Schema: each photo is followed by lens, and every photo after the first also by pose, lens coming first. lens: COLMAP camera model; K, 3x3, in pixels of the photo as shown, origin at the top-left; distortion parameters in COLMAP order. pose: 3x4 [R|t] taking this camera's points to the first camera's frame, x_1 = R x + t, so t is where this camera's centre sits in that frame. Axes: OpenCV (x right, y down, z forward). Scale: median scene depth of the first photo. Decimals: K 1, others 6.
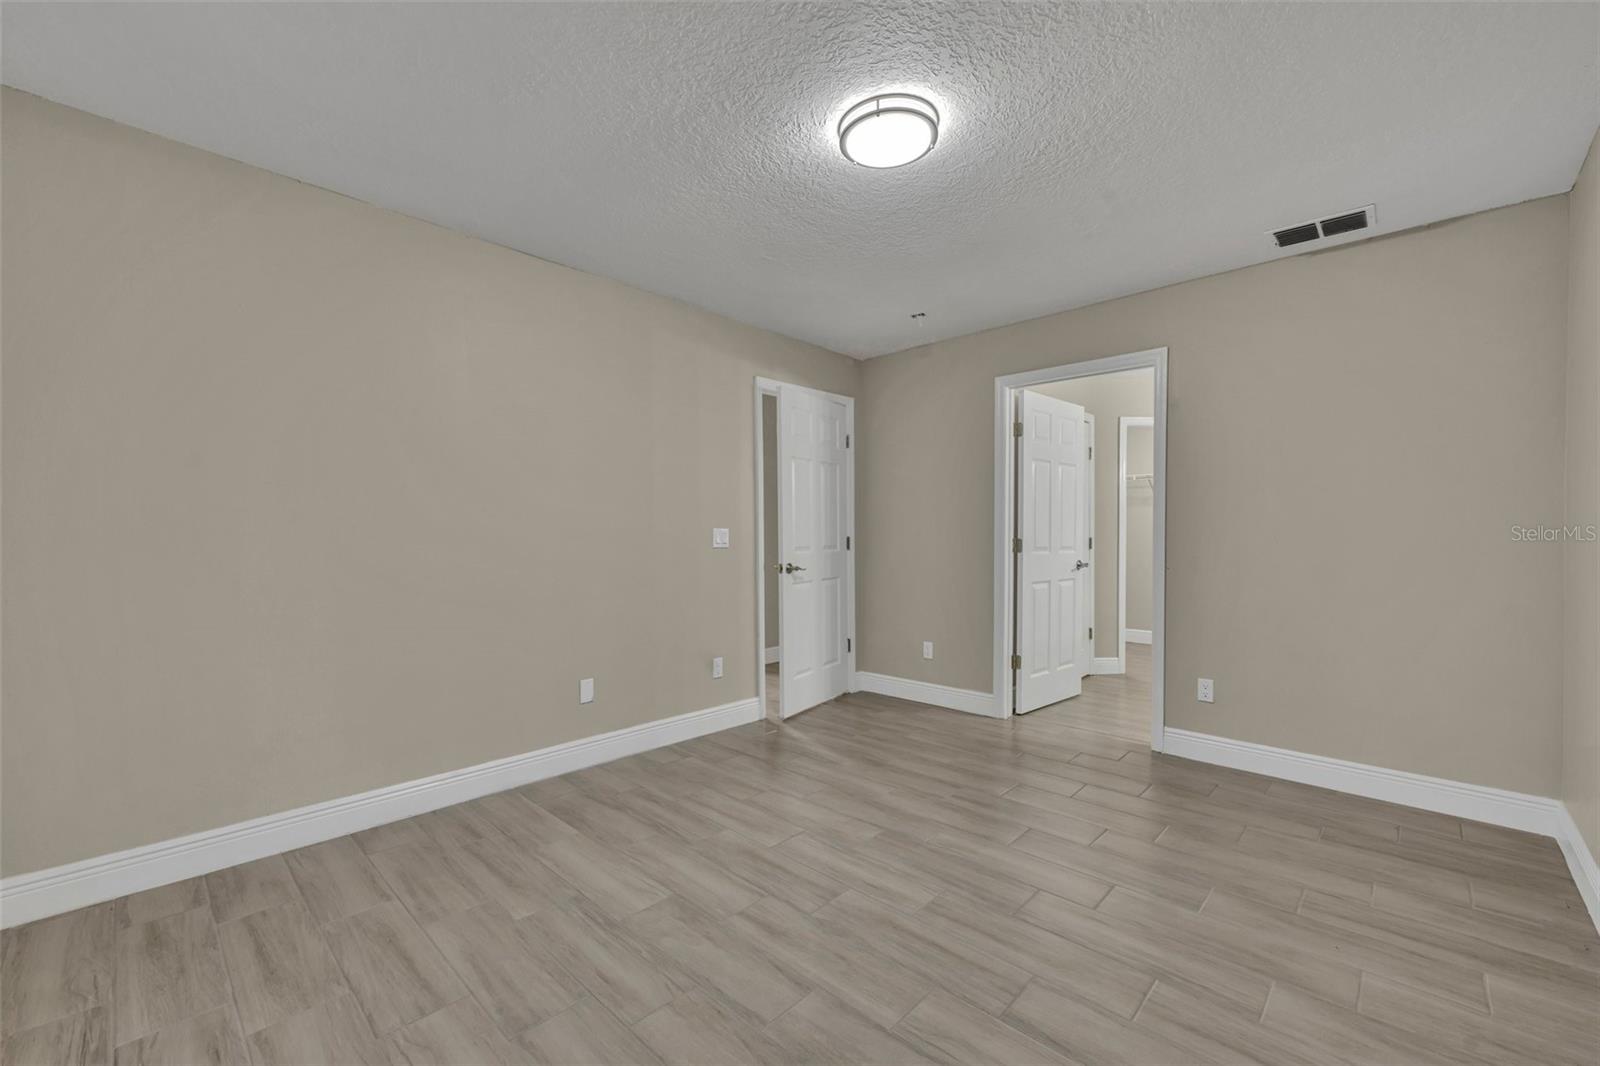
lens RADIAL K [[636.9, 0, 800.0], [0, 636.9, 533.0], [0, 0, 1]] dist [0.000336, -0.000055]
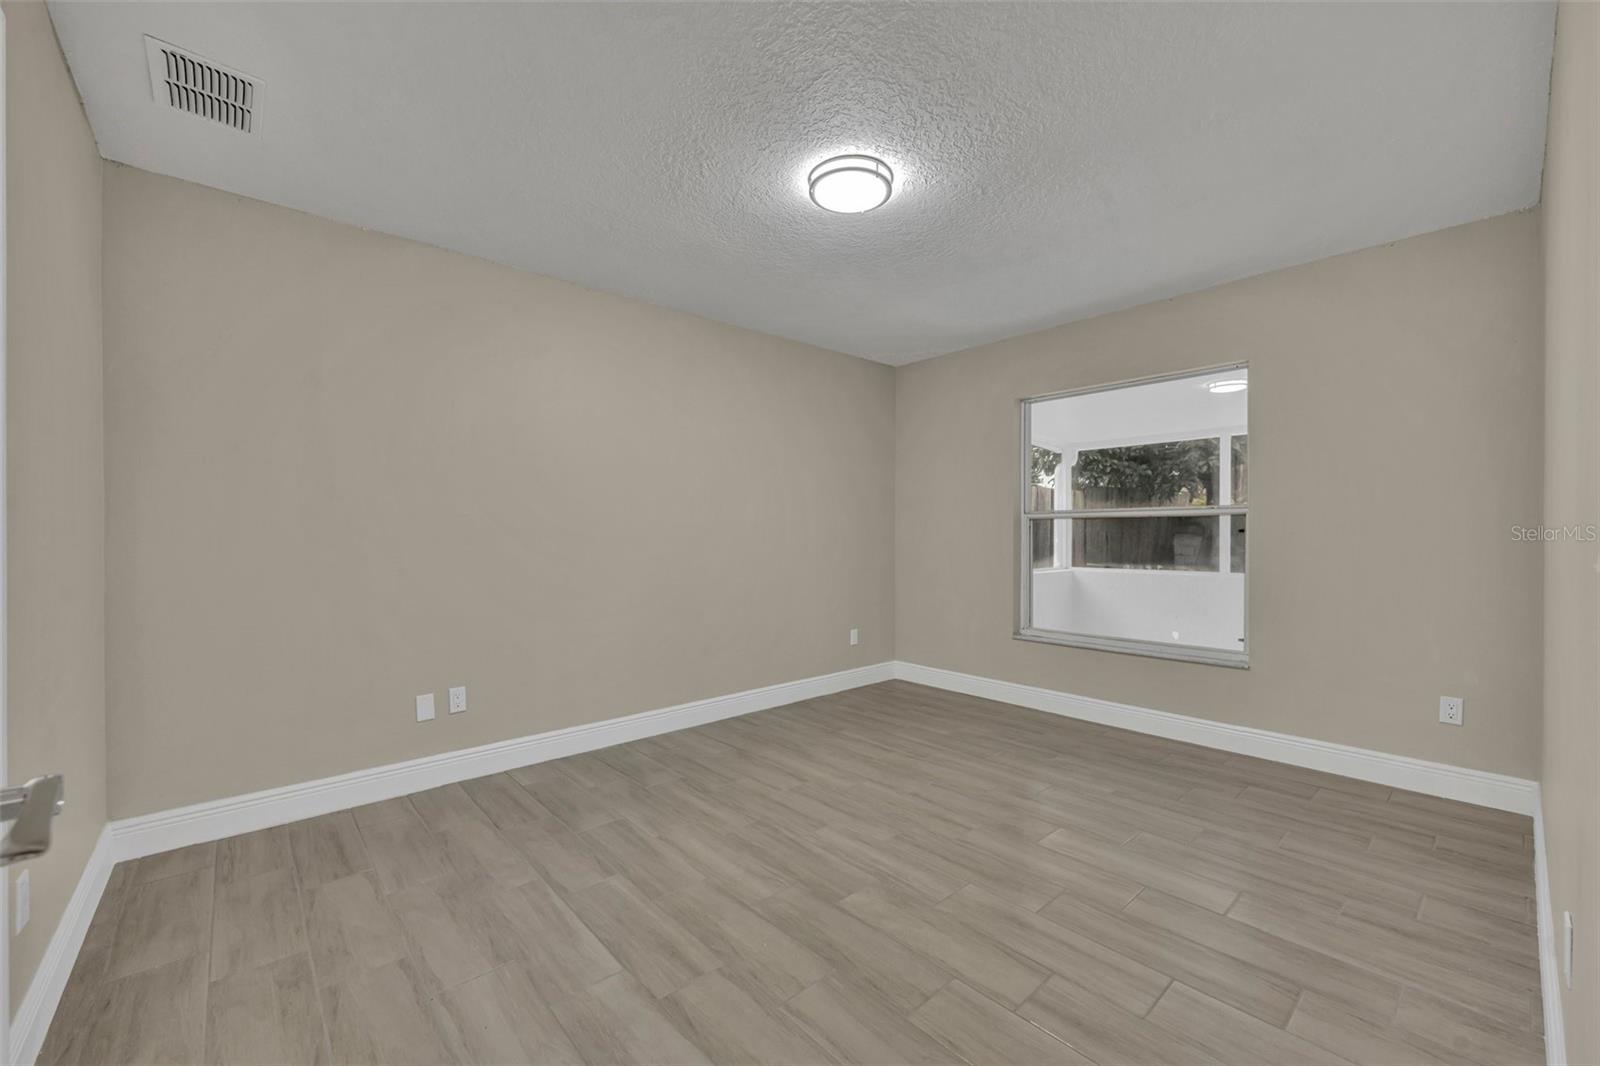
lens RADIAL K [[636.9, 0, 800.0], [0, 636.9, 533.0], [0, 0, 1]] dist [0.000336, -0.000055]
pose [[-0.996725, 0.000855, 0.080856, 0.133264], [0.000711, 0.999998, -0.001808, -0.001827], [-0.080857, -0.001744, -0.996724, 2.151029]]
